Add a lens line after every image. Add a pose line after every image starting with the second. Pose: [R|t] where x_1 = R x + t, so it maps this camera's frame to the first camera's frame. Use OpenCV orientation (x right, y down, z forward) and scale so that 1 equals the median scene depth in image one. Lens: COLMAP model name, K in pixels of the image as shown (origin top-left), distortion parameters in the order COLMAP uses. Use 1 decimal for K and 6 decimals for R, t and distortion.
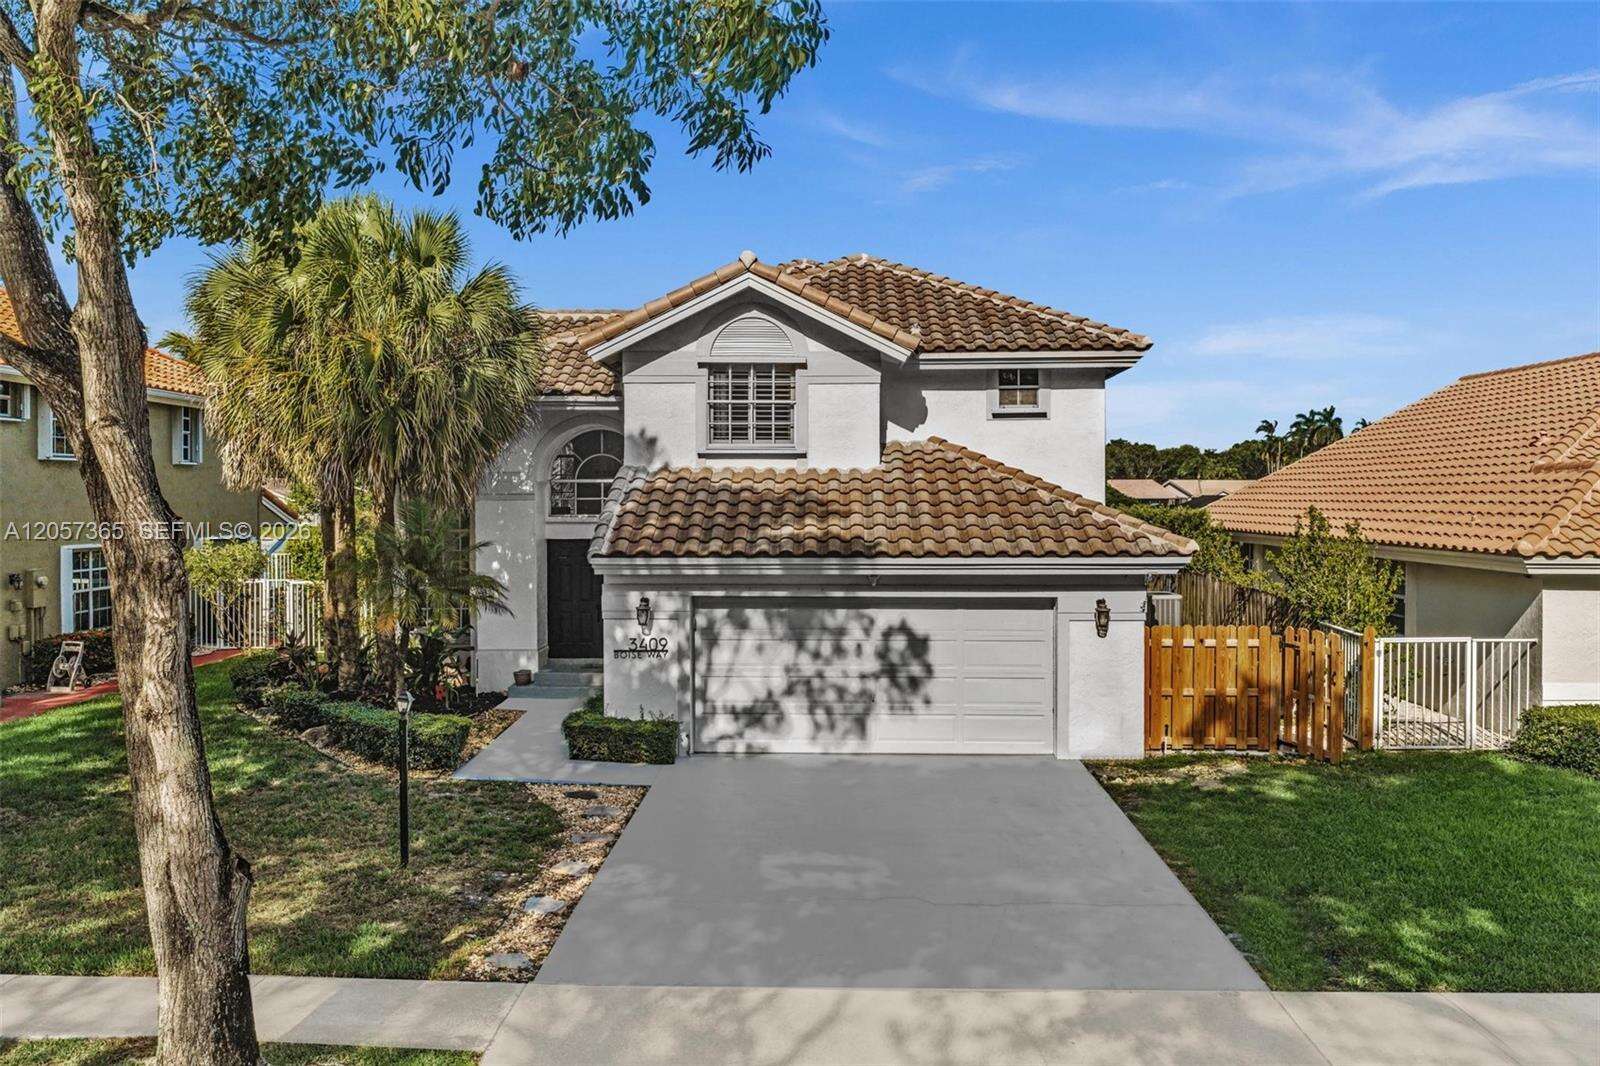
lens RADIAL K [[1317.3, 0, 660.0], [0, 1317.3, 578.0], [0, 0, 1]] dist [0.011845, -0.013576]
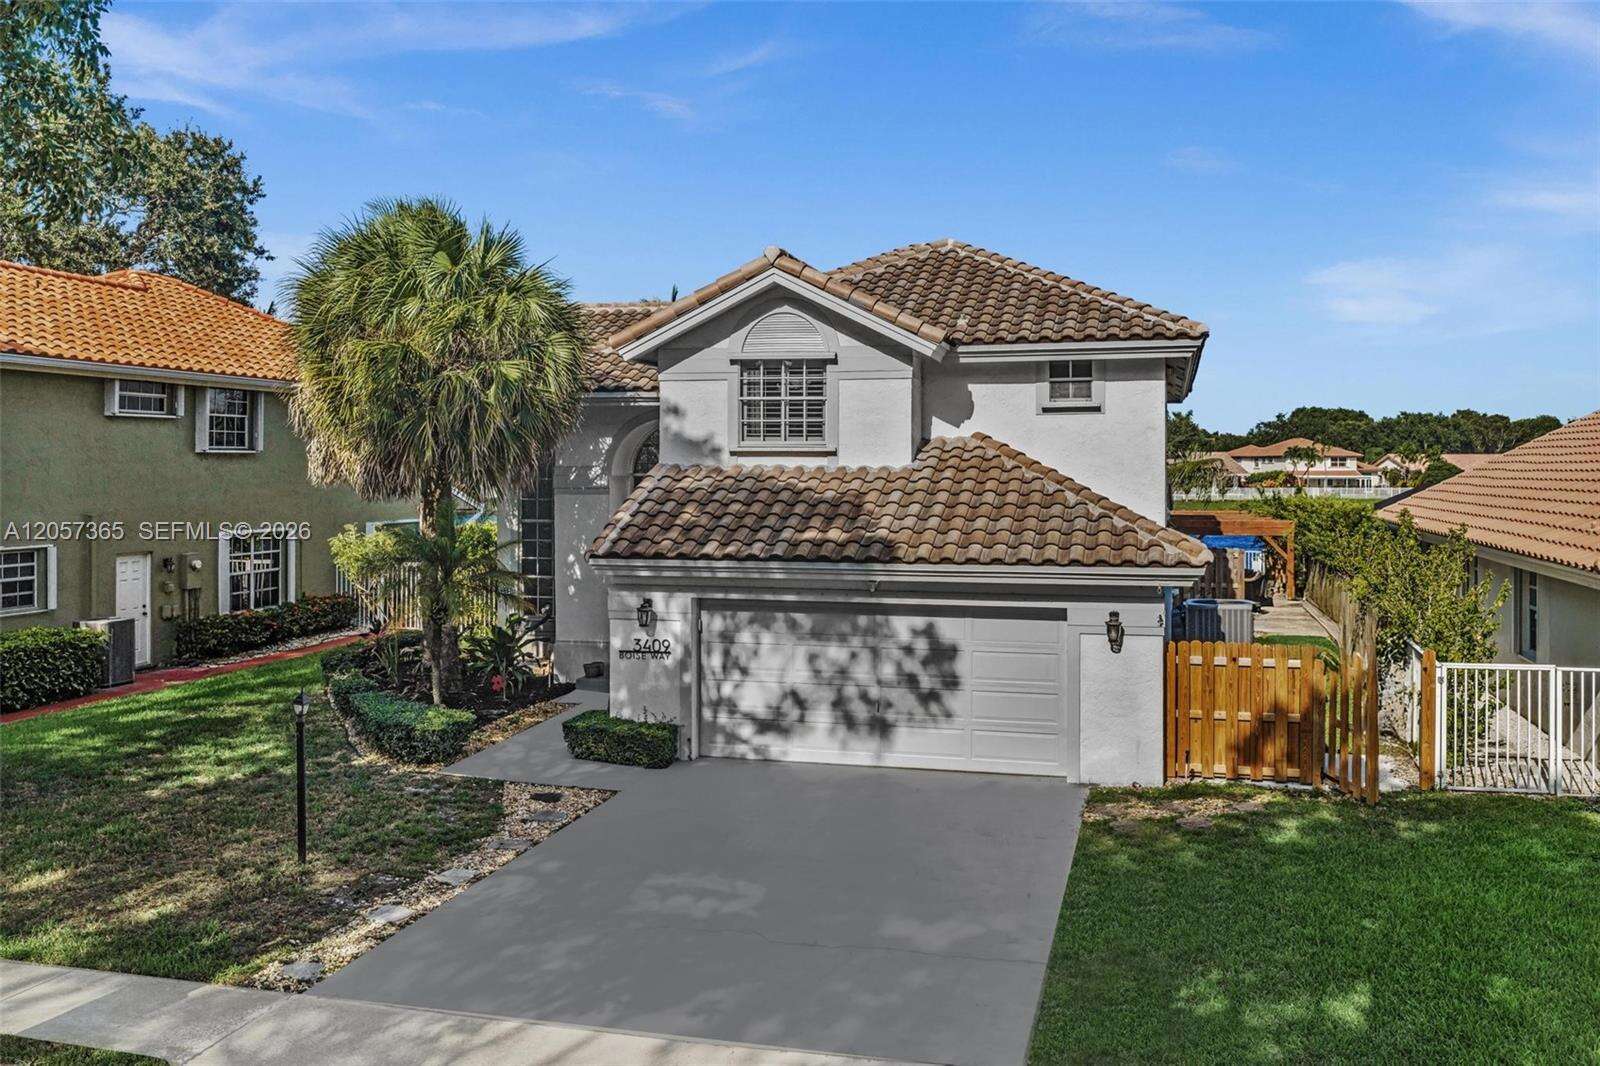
lens RADIAL K [[1317.3, 0, 798.3], [0, 1317.3, 525.5], [0, 0, 1]] dist [0.011845, -0.013576]
pose [[0.979380, 0.010568, -0.201749, 0.285039], [-0.013524, 0.999820, -0.013281, -0.027188], [0.201573, 0.015736, 0.979347, 0.047127]]
